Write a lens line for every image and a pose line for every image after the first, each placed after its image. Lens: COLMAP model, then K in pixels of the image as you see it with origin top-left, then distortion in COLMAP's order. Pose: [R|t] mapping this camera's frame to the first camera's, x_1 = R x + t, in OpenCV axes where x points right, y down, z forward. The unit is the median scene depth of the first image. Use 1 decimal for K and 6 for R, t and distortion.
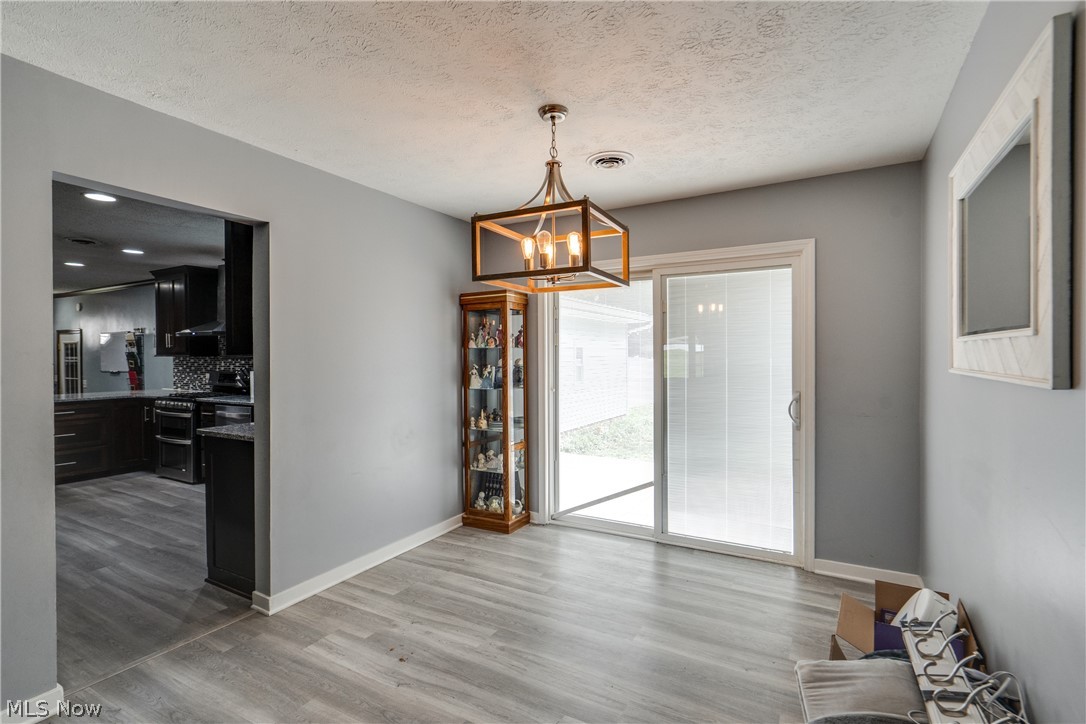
lens RADIAL K [[494.2, 0, 564.3], [0, 494.2, 359.2], [0, 0, 1]] dist [-0.012170, 0.000406]
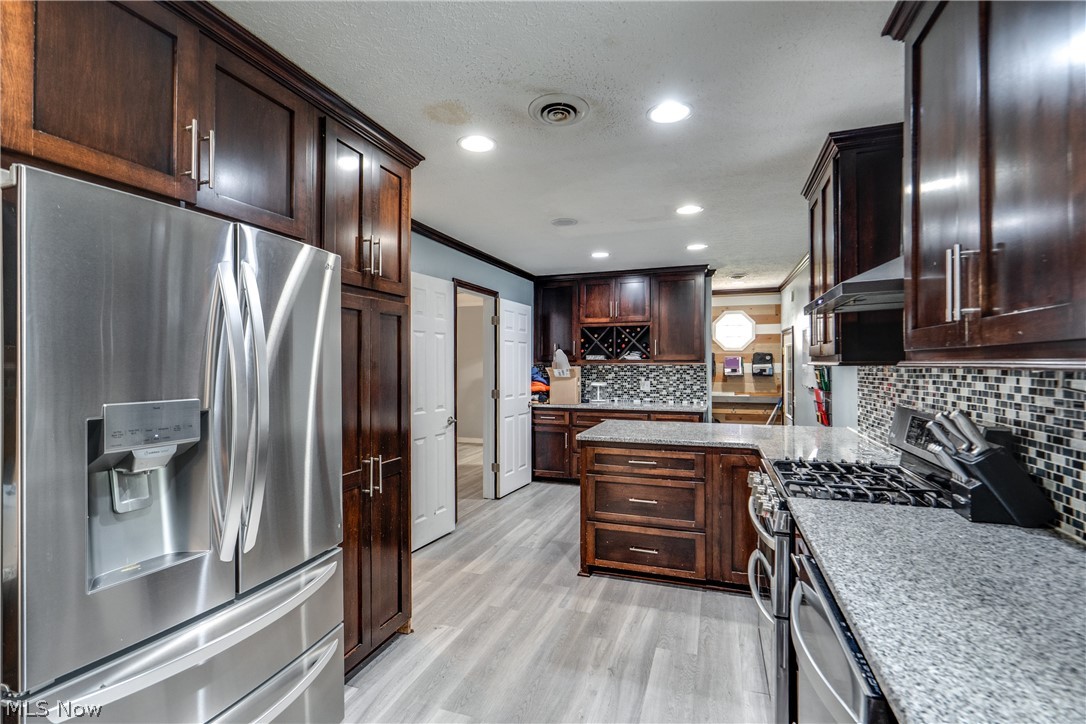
lens RADIAL K [[494.2, 0, 541.9], [0, 494.2, 366.5], [0, 0, 1]] dist [-0.012170, 0.000406]
pose [[0.135764, 0.007623, -0.990712, -0.384419], [-0.003102, 0.999969, 0.007269, -0.007066], [0.990736, 0.002087, 0.135783, 0.674304]]
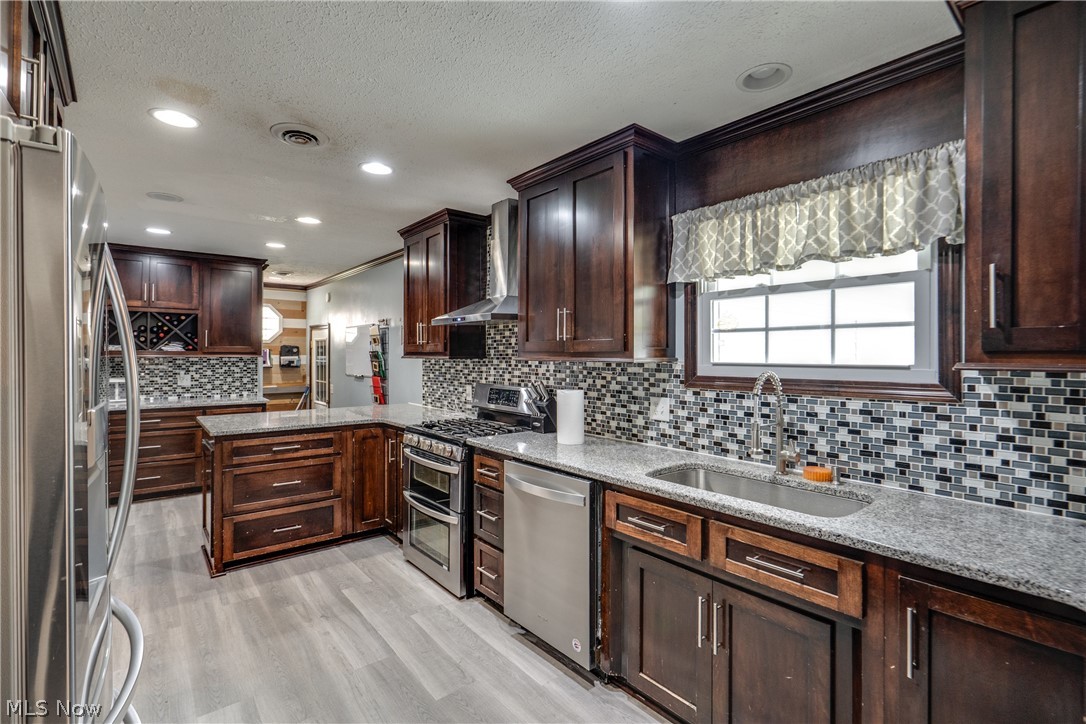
lens RADIAL K [[494.2, 0, 544.0], [0, 494.2, 356.6], [0, 0, 1]] dist [-0.012170, 0.000406]
pose [[0.919879, 0.007418, -0.392133, -0.391464], [-0.008200, 0.999966, -0.000320, -0.009310], [0.392117, 0.003510, 0.919909, 0.454778]]
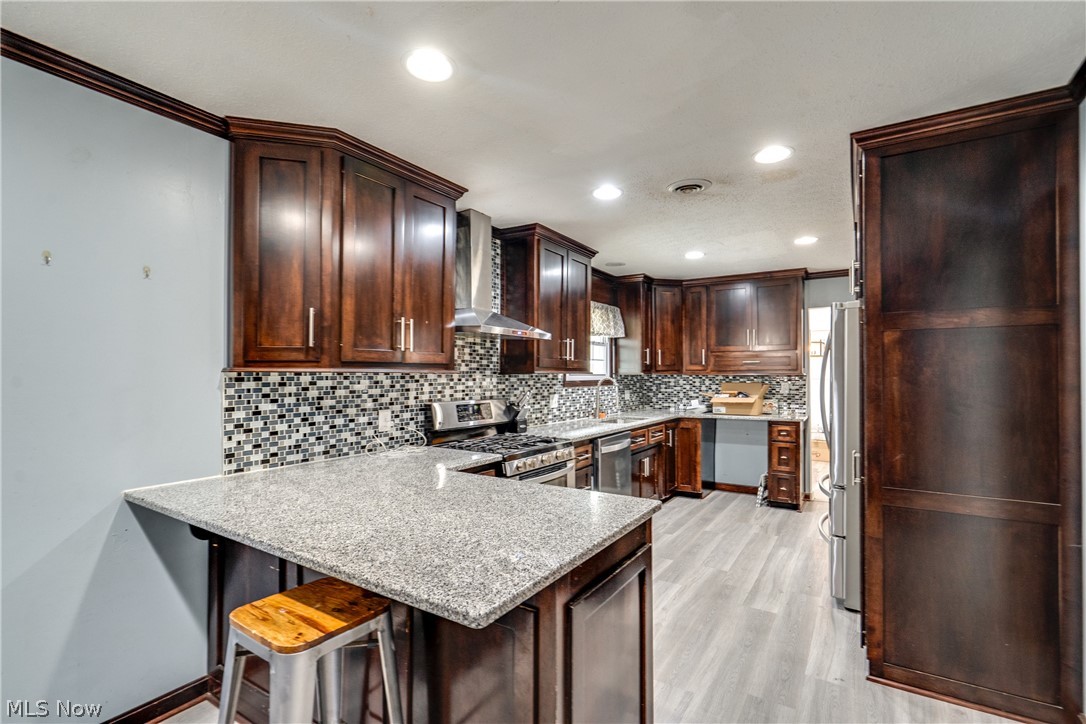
lens RADIAL K [[494.2, 0, 550.5], [0, 494.2, 369.8], [0, 0, 1]] dist [-0.012170, 0.000406]
pose [[0.090123, 0.013314, 0.995842, -1.190399], [0.005207, 0.999891, -0.013840, -0.001762], [-0.995917, 0.006432, 0.090043, 0.820152]]
